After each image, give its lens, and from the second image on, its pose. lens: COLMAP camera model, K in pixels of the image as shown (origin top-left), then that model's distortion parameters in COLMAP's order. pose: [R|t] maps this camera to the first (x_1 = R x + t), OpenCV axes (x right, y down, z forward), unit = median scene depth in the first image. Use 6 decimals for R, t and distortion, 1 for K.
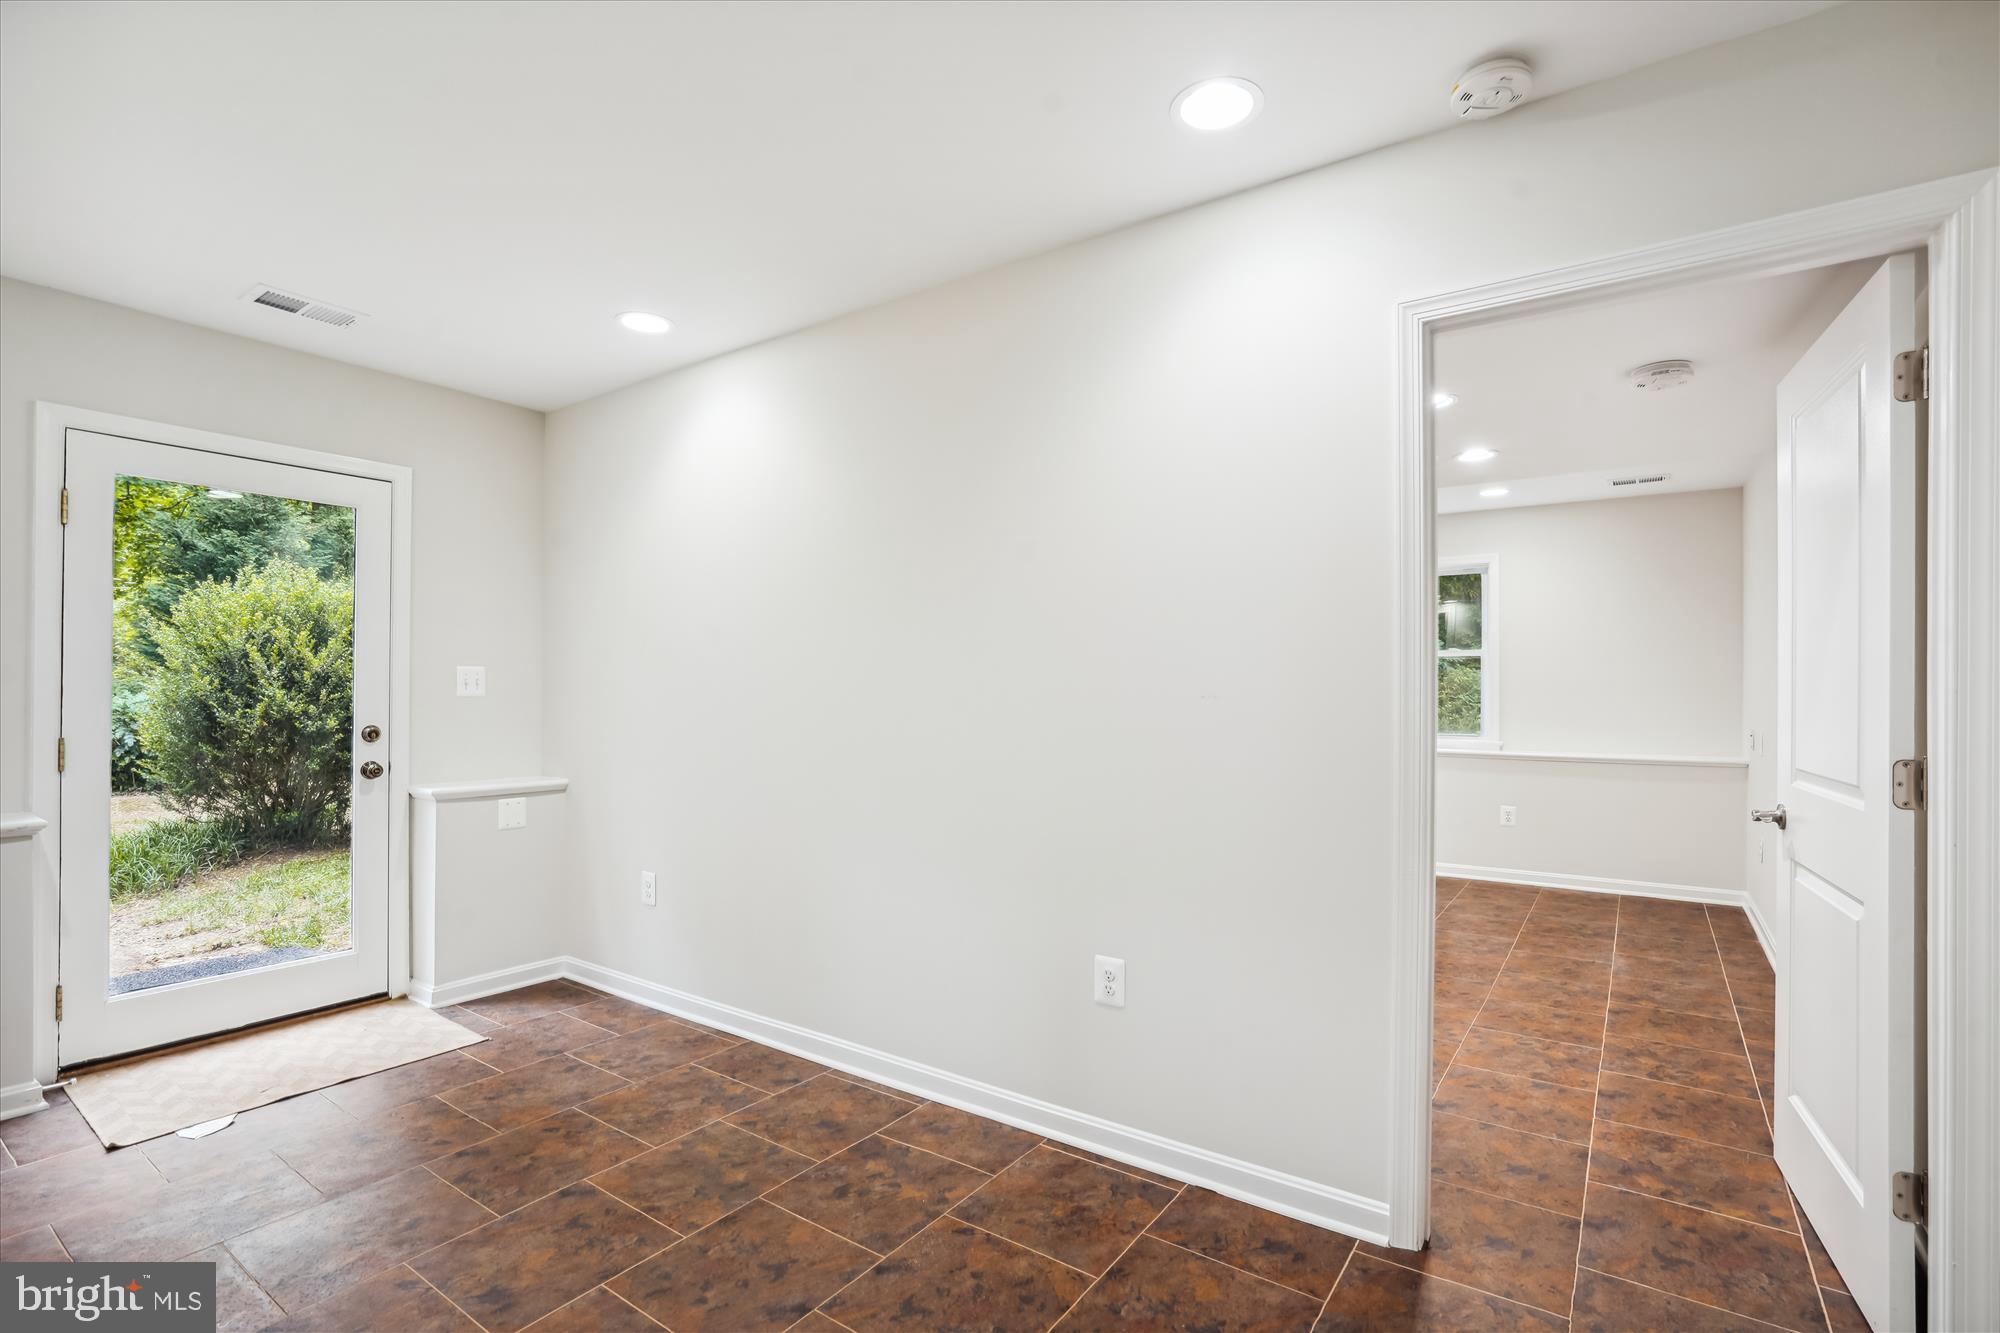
lens RADIAL K [[934.0, 0, 1004.1], [0, 934.0, 680.8], [0, 0, 1]] dist [-0.050004, 0.021183]
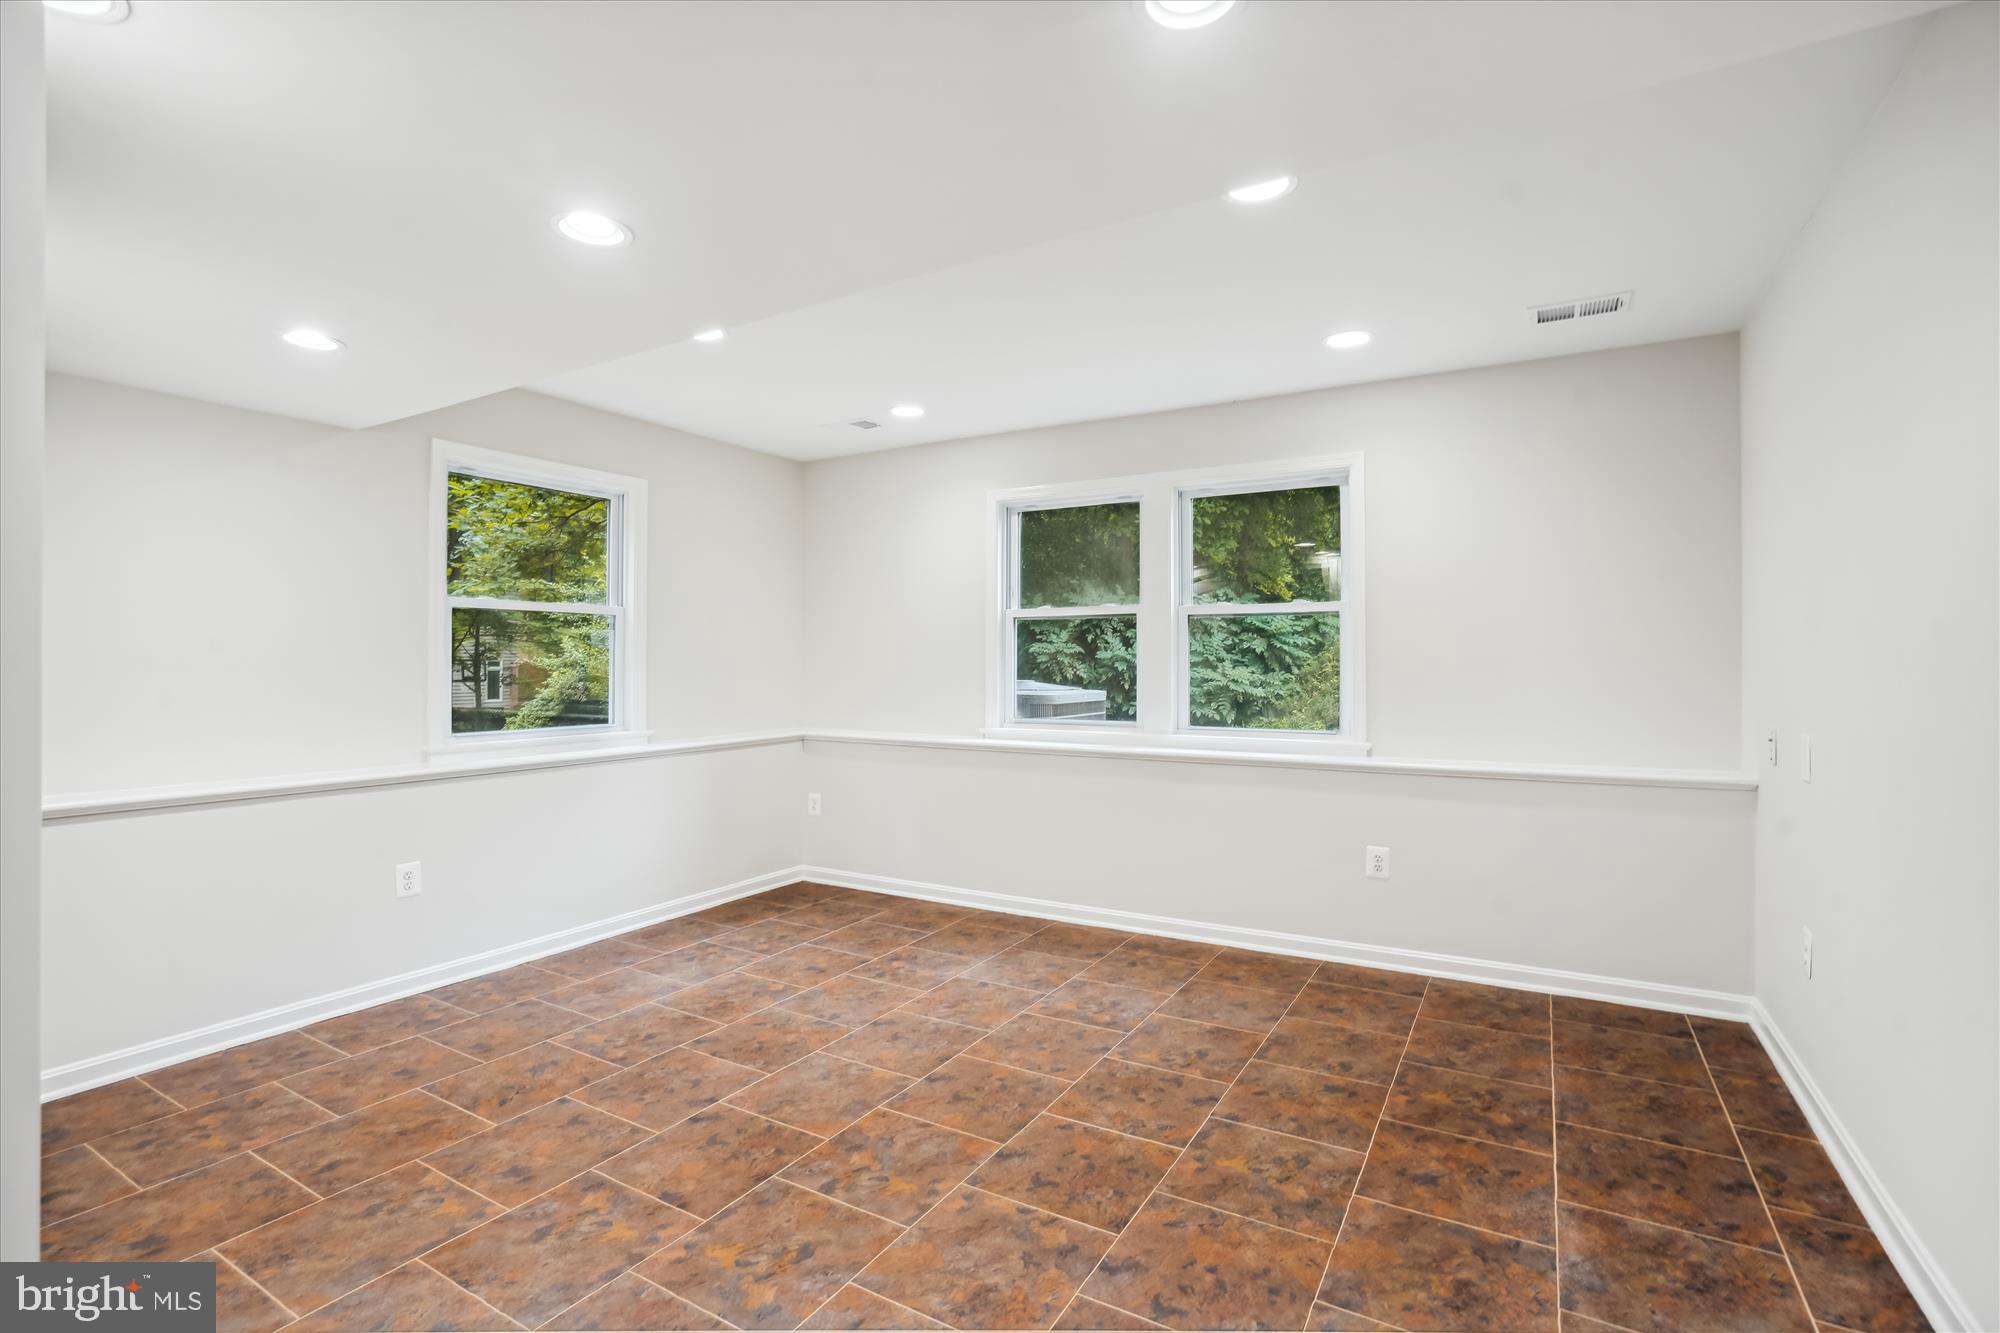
lens RADIAL K [[920.6, 0, 1002.6], [0, 920.6, 669.5], [0, 0, 1]] dist [-0.051548, 0.021817]
pose [[0.997256, -0.009766, 0.073383, 0.432605], [0.008722, 0.999857, 0.014522, 0.004744], [-0.073514, -0.013842, 0.997198, 0.698056]]
